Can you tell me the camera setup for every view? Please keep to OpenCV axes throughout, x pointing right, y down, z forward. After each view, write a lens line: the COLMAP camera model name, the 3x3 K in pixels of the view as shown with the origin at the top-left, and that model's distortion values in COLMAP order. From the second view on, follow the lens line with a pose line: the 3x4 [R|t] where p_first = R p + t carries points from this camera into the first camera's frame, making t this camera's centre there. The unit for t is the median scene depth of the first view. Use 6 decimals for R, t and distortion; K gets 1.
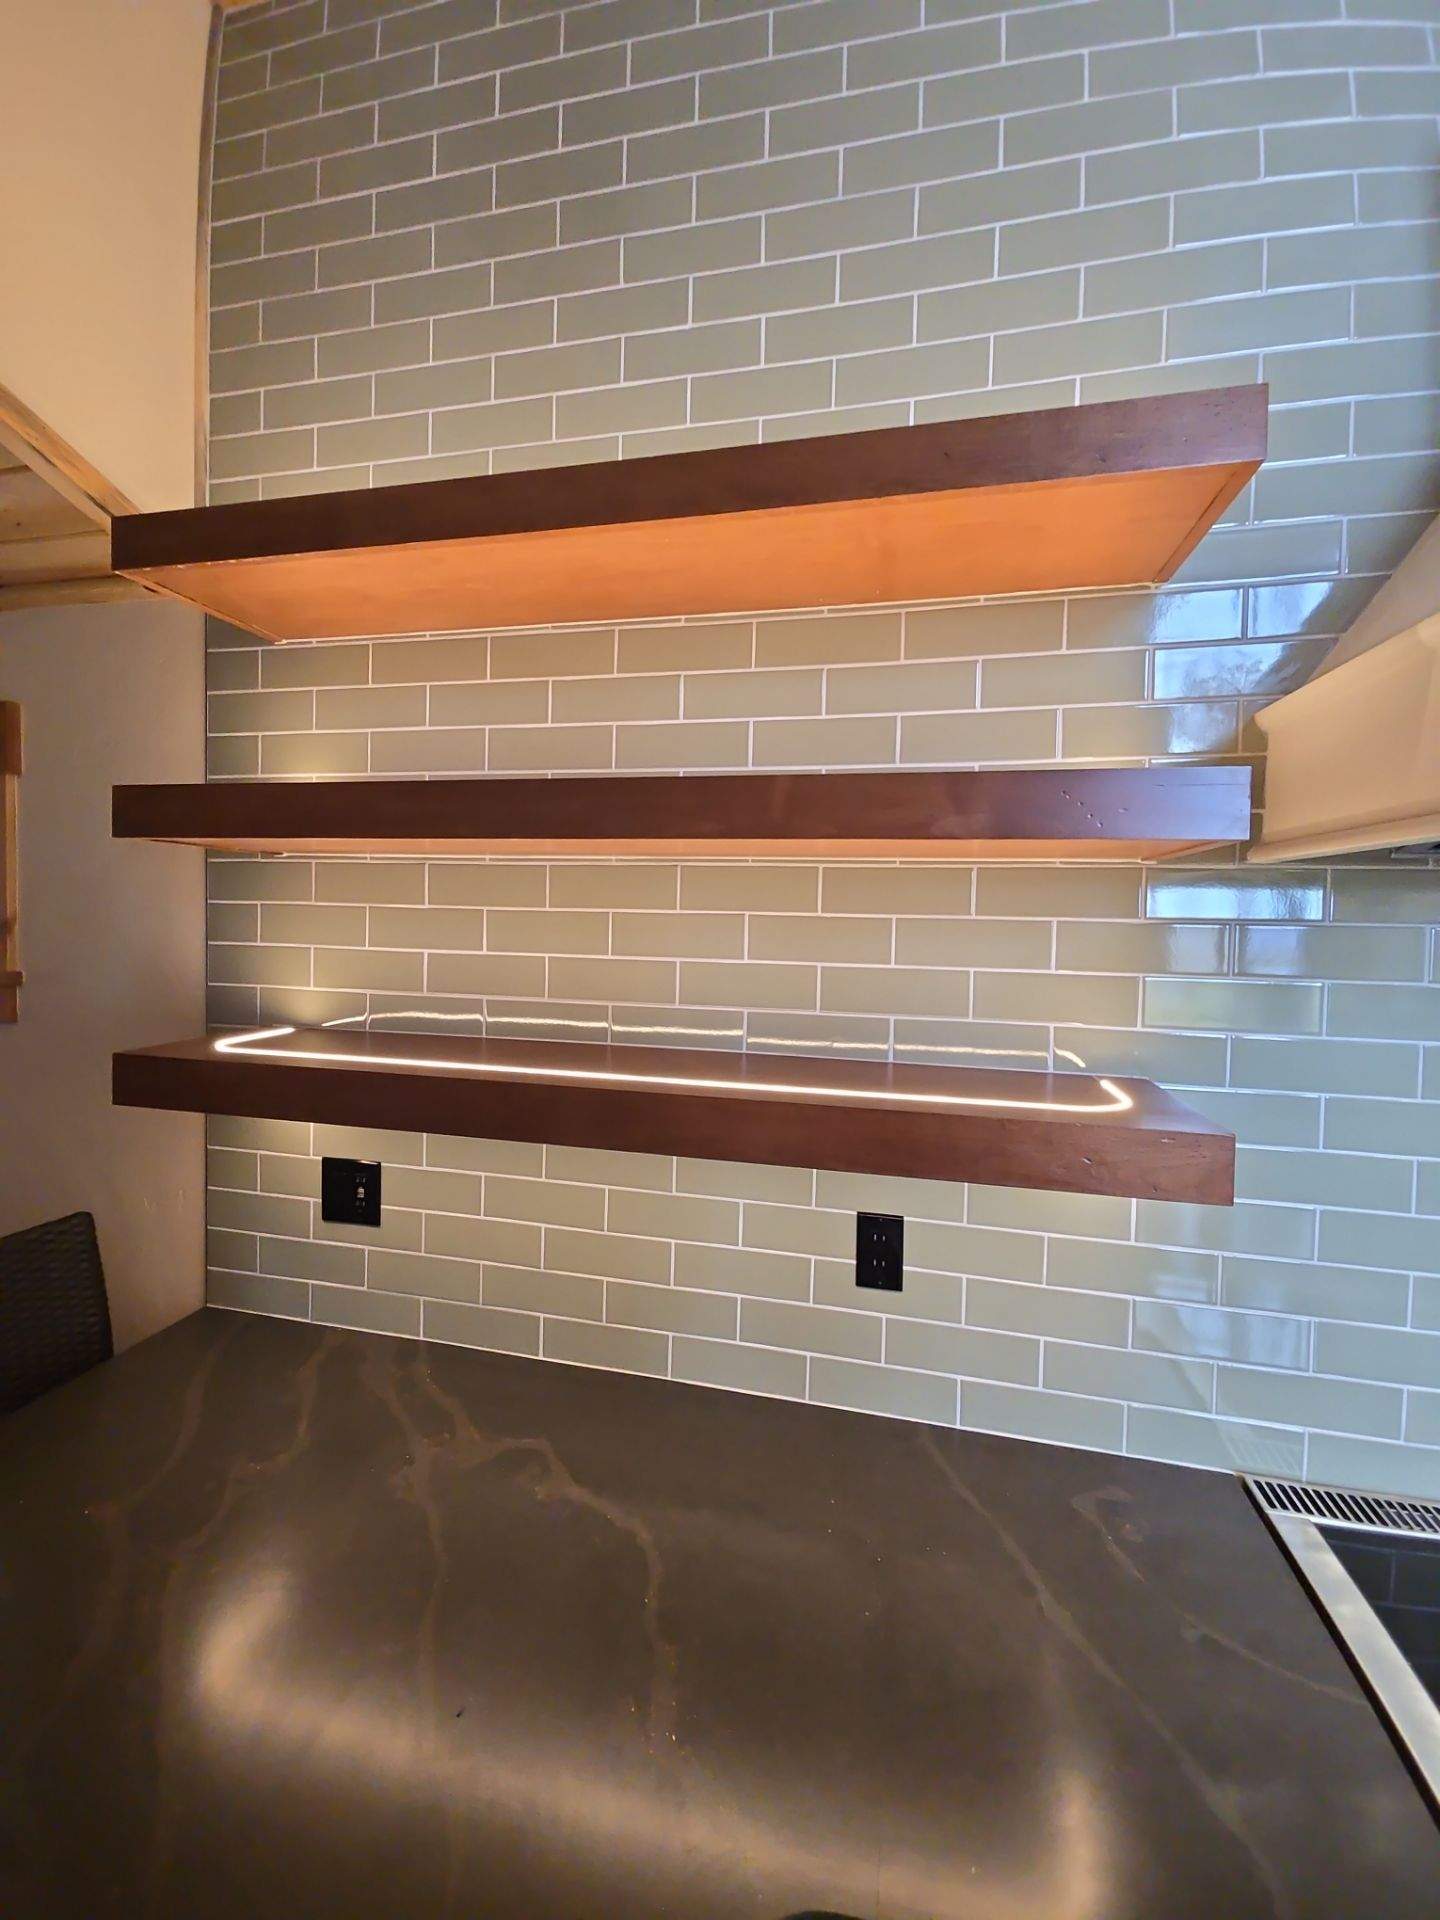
lens RADIAL K [[782.5, 0, 712.6], [0, 782.5, 943.0], [0, 0, 1]] dist [0.011376, -0.007544]
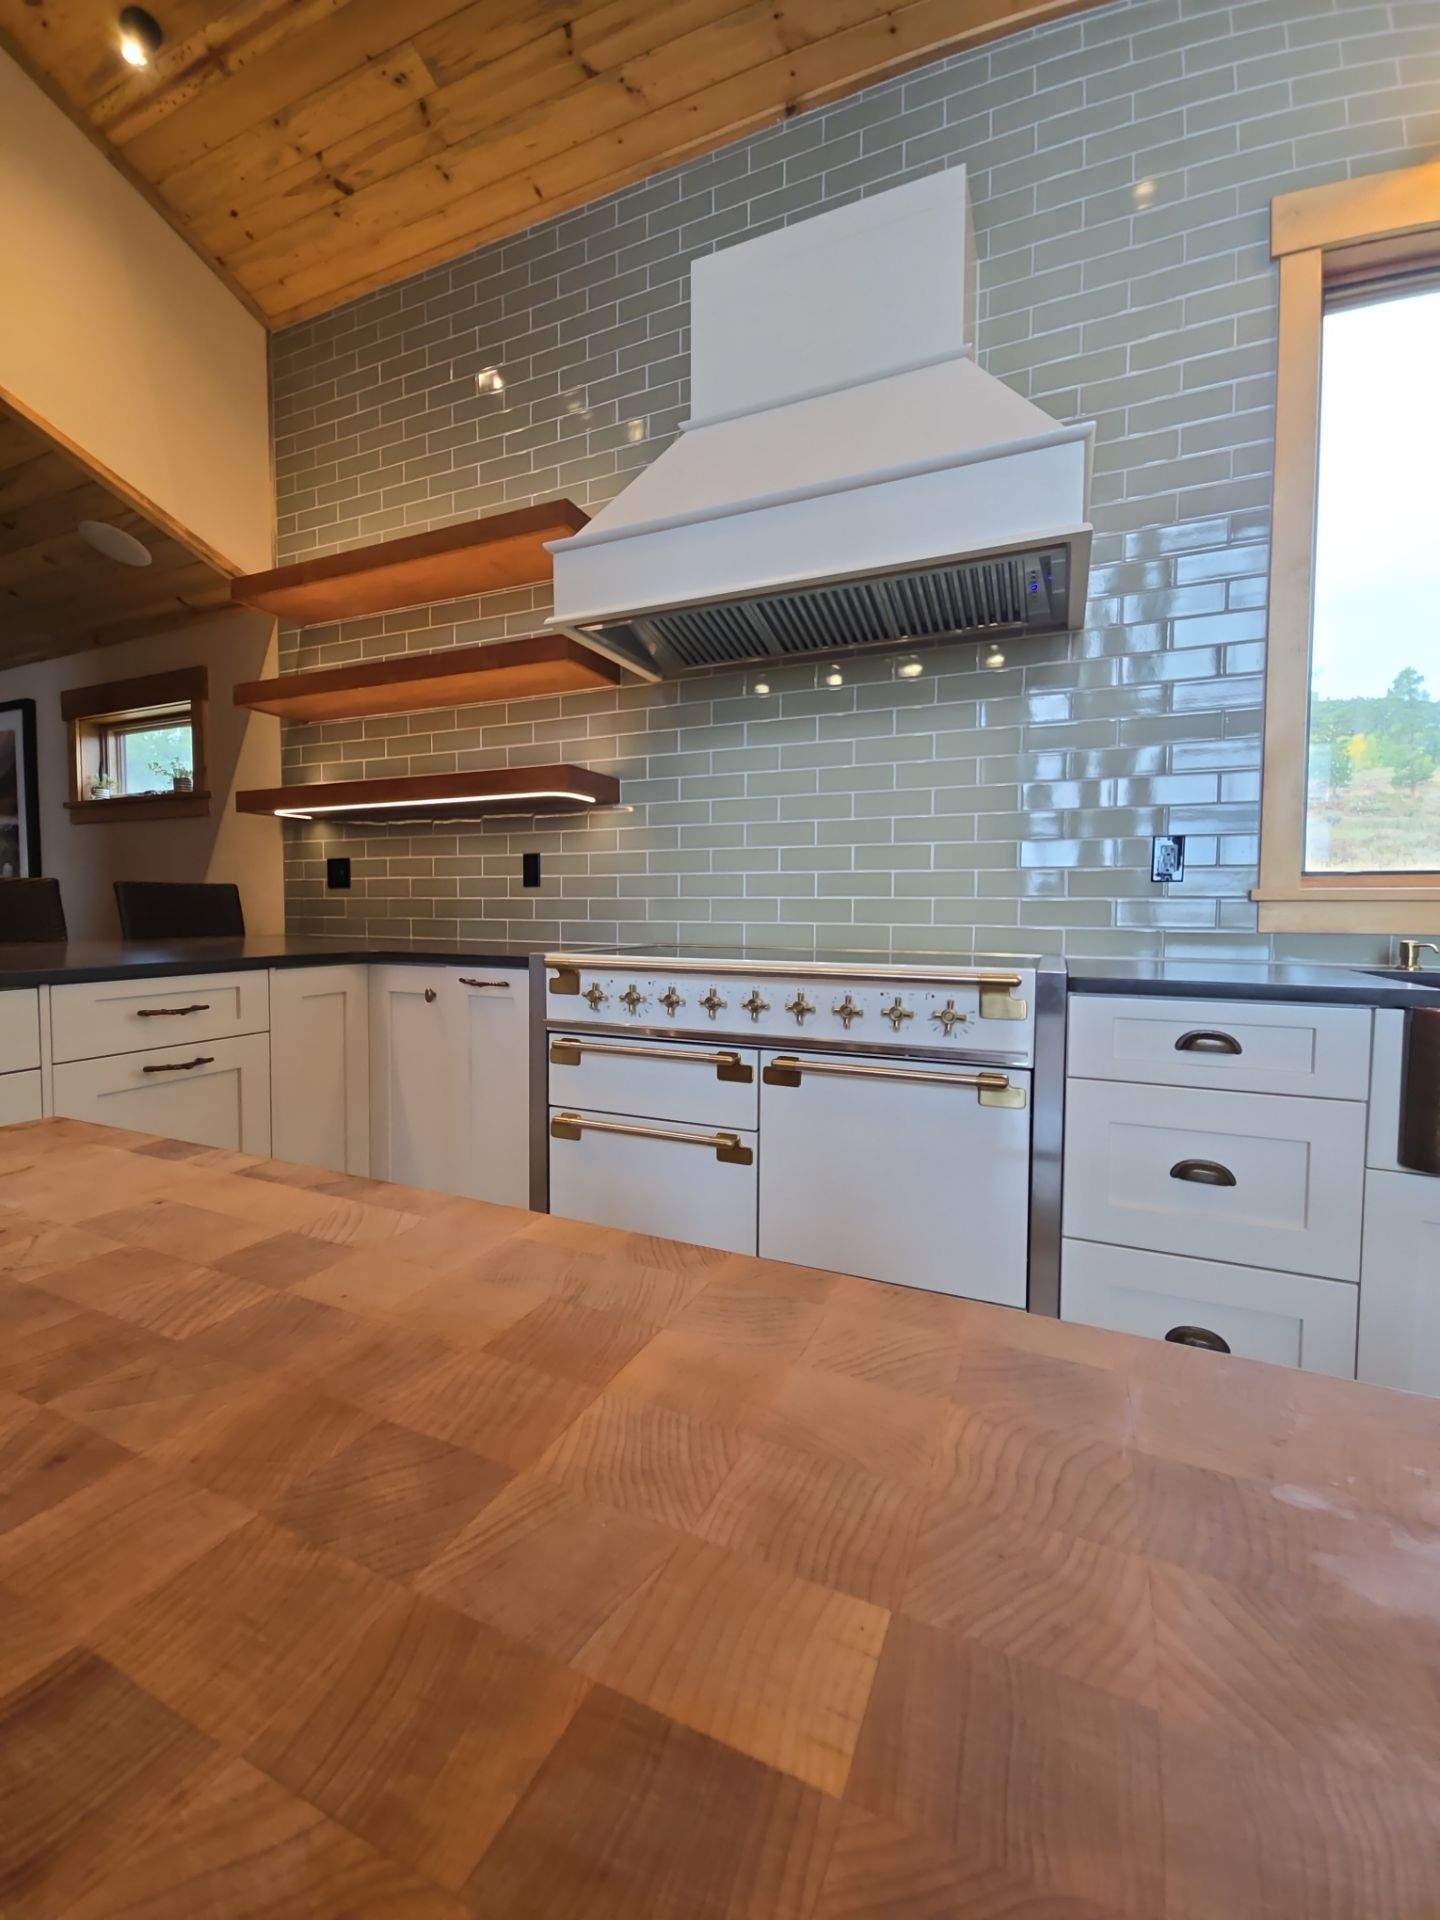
lens RADIAL K [[782.5, 0, 717.5], [0, 782.5, 939.6], [0, 0, 1]] dist [0.011376, -0.007544]
pose [[0.982479, -0.010749, -0.186062, 1.060558], [0.012411, 0.999893, 0.007769, 0.531460], [0.185958, -0.009942, 0.982507, -1.036808]]
